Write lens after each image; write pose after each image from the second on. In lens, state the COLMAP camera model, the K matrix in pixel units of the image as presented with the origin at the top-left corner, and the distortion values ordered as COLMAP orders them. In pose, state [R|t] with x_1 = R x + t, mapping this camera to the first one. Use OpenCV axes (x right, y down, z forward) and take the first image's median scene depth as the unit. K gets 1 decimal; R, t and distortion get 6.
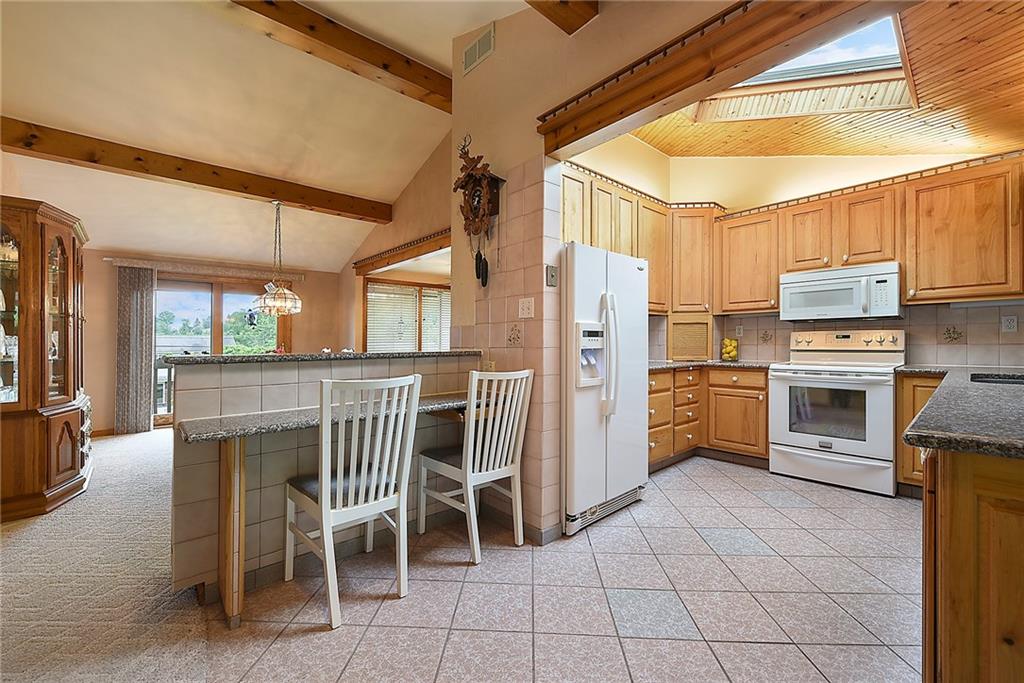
lens RADIAL K [[414.8, 0, 521.9], [0, 414.8, 344.3], [0, 0, 1]] dist [0.003518, -0.000215]
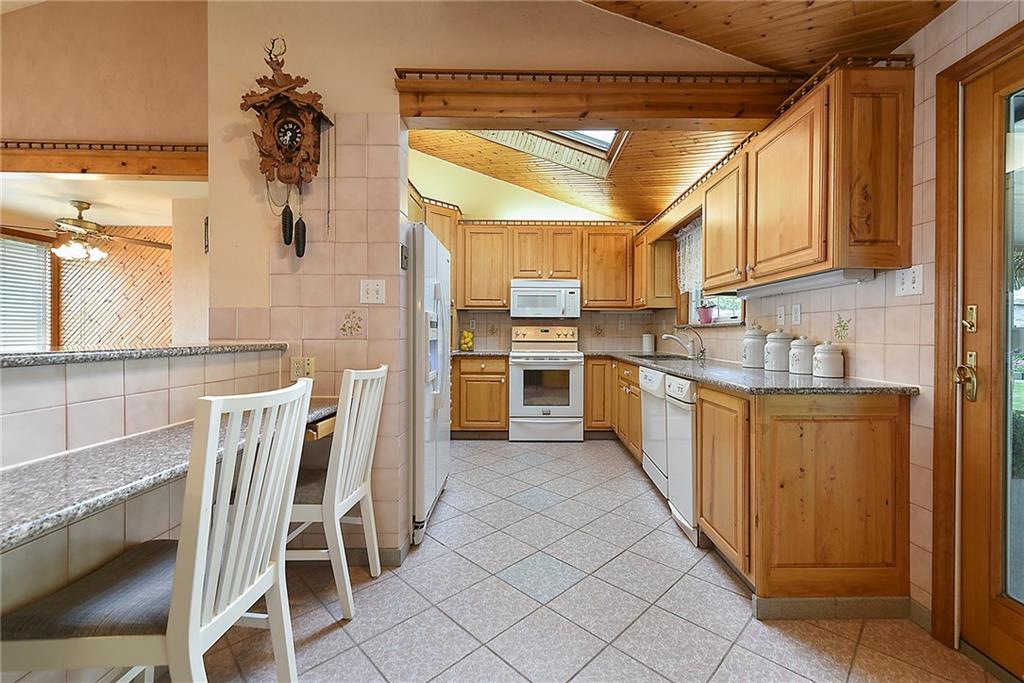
lens RADIAL K [[414.8, 0, 539.3], [0, 414.8, 342.8], [0, 0, 1]] dist [0.003518, -0.000215]
pose [[0.661654, -0.005582, 0.749788, -0.281434], [-0.007989, 0.999863, 0.014494, 0.000418], [-0.749766, -0.015580, 0.661519, 0.143455]]
